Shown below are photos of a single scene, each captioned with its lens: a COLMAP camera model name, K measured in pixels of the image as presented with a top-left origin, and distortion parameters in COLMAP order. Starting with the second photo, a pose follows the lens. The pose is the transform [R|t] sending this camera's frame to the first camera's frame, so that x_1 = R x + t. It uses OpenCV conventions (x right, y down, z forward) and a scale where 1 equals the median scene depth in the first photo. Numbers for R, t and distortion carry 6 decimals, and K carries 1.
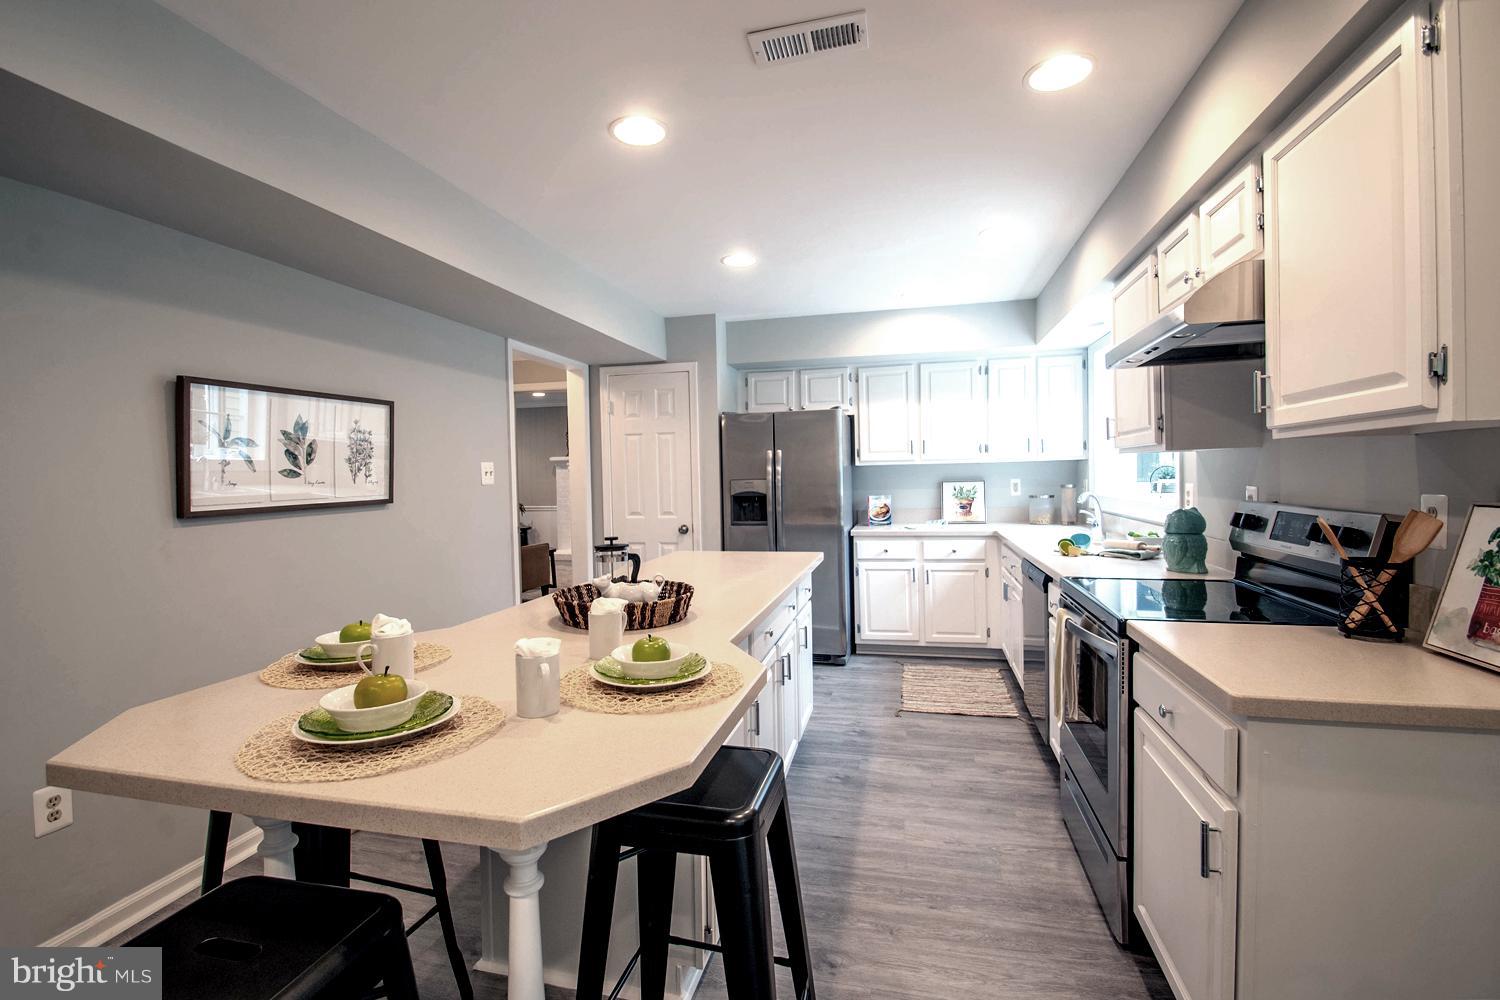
lens RADIAL K [[691.6, 0, 743.5], [0, 691.6, 492.2], [0, 0, 1]] dist [0.000623, -0.002362]
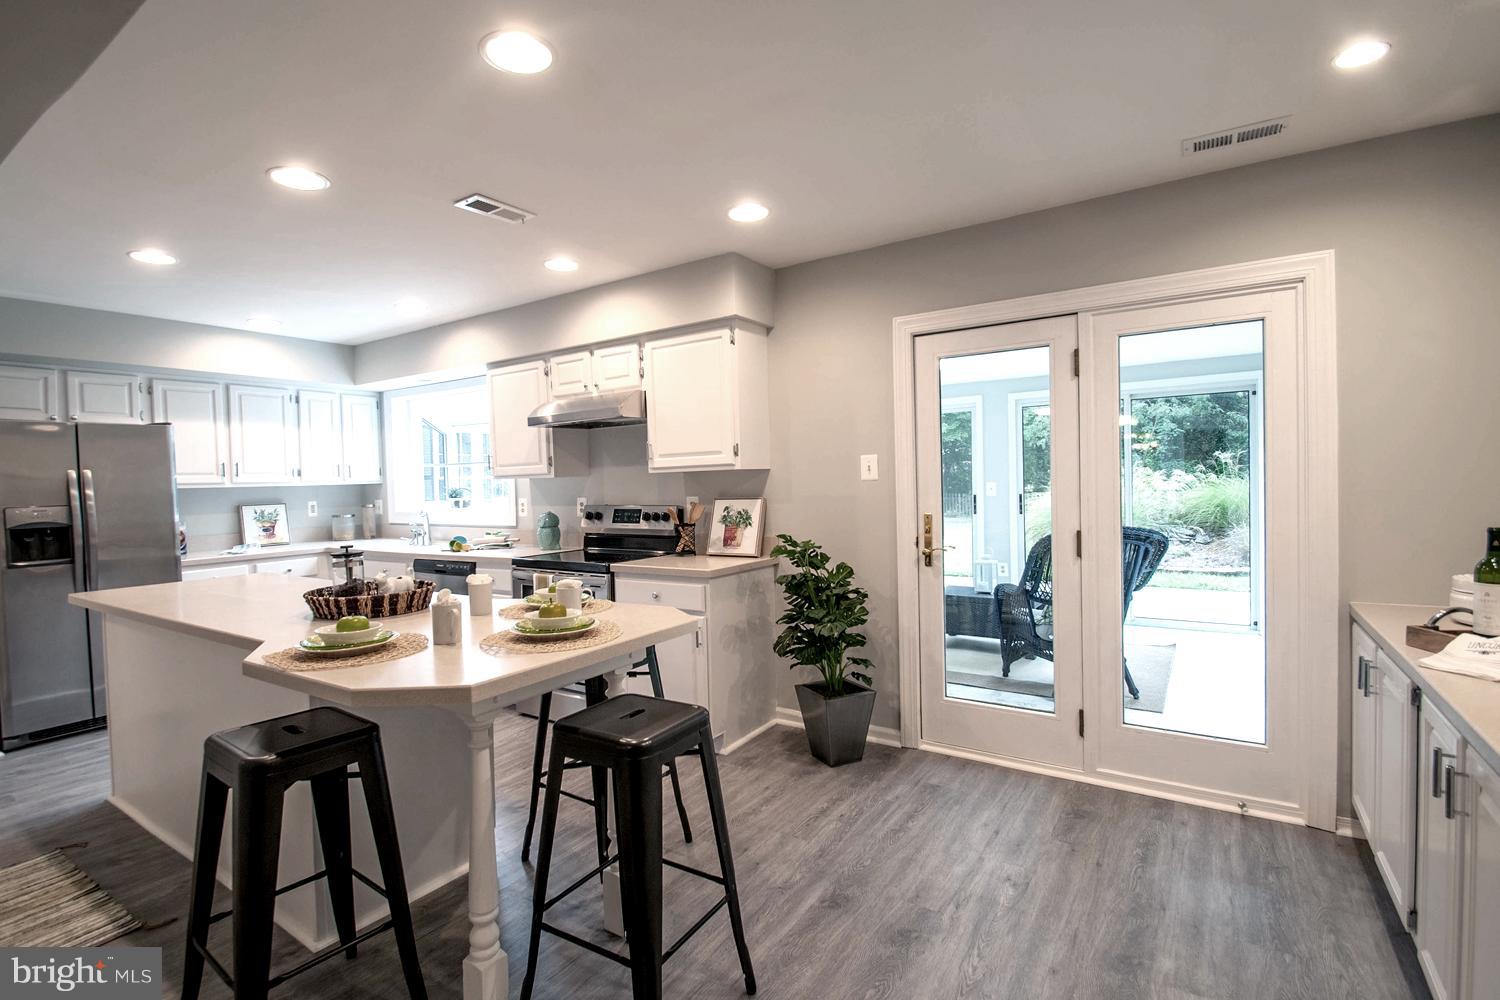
lens RADIAL K [[691.6, 0, 746.9], [0, 691.6, 504.8], [0, 0, 1]] dist [0.000623, -0.002362]
pose [[0.326219, -0.023832, 0.944994, -0.435736], [0.043604, 0.998997, 0.010141, 0.005435], [-0.944288, 0.037897, 0.326931, -0.000168]]
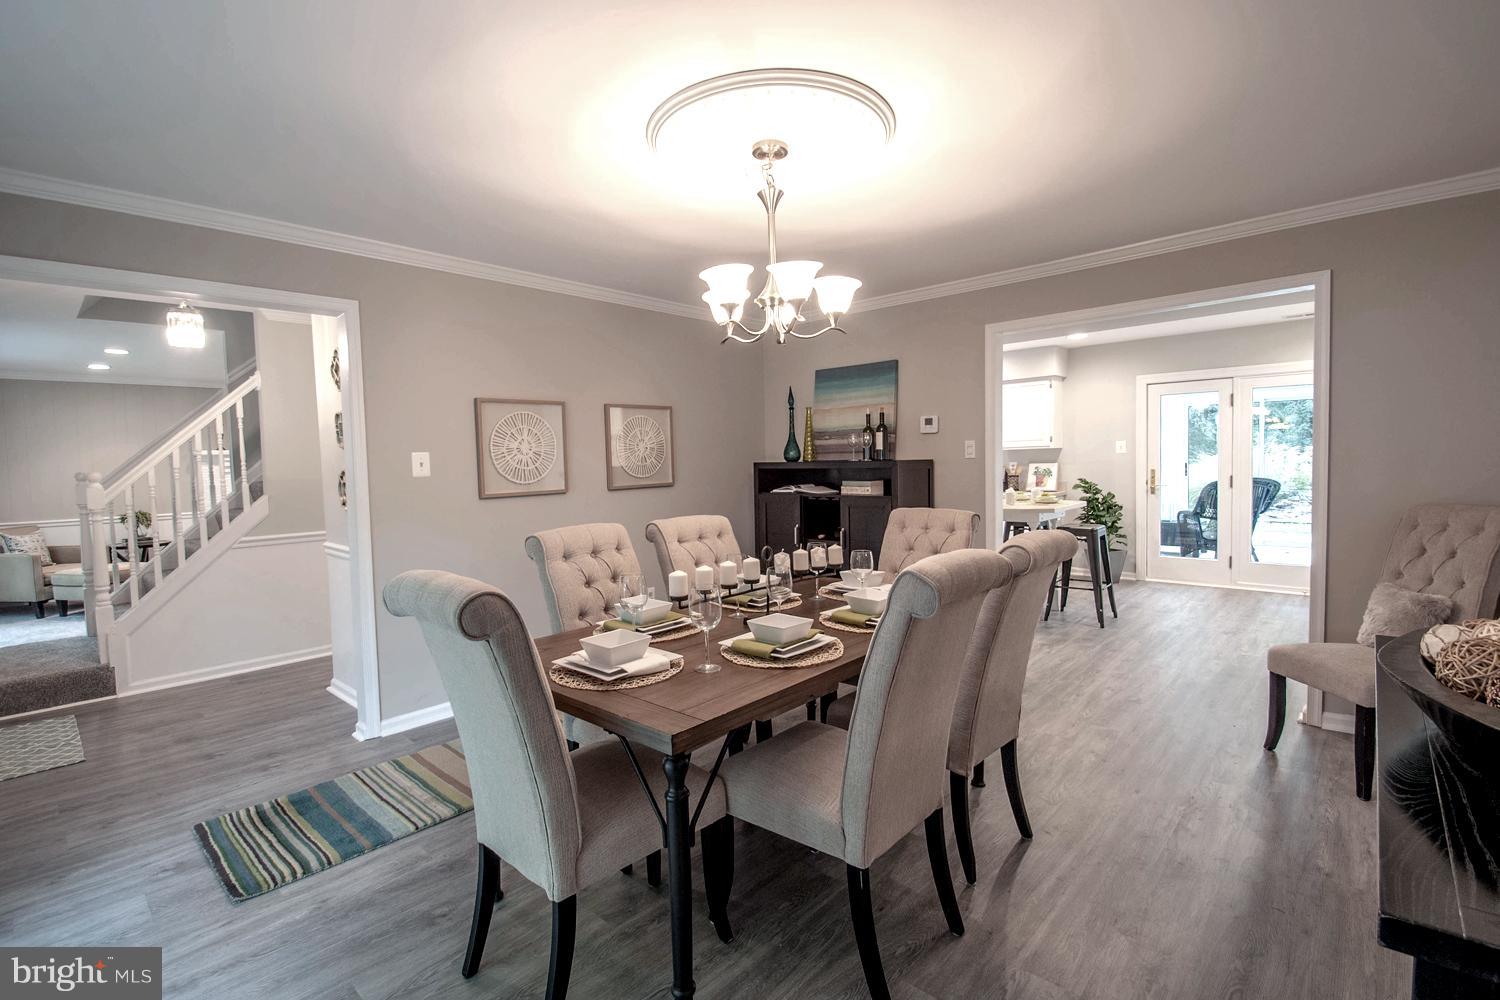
lens RADIAL K [[691.6, 0, 741.5], [0, 691.6, 499.2], [0, 0, 1]] dist [0.000623, -0.002362]
pose [[0.460677, -0.036523, 0.886816, -1.419766], [0.033550, 0.999155, 0.023721, 0.028588], [-0.886934, 0.018825, 0.461513, 0.152810]]
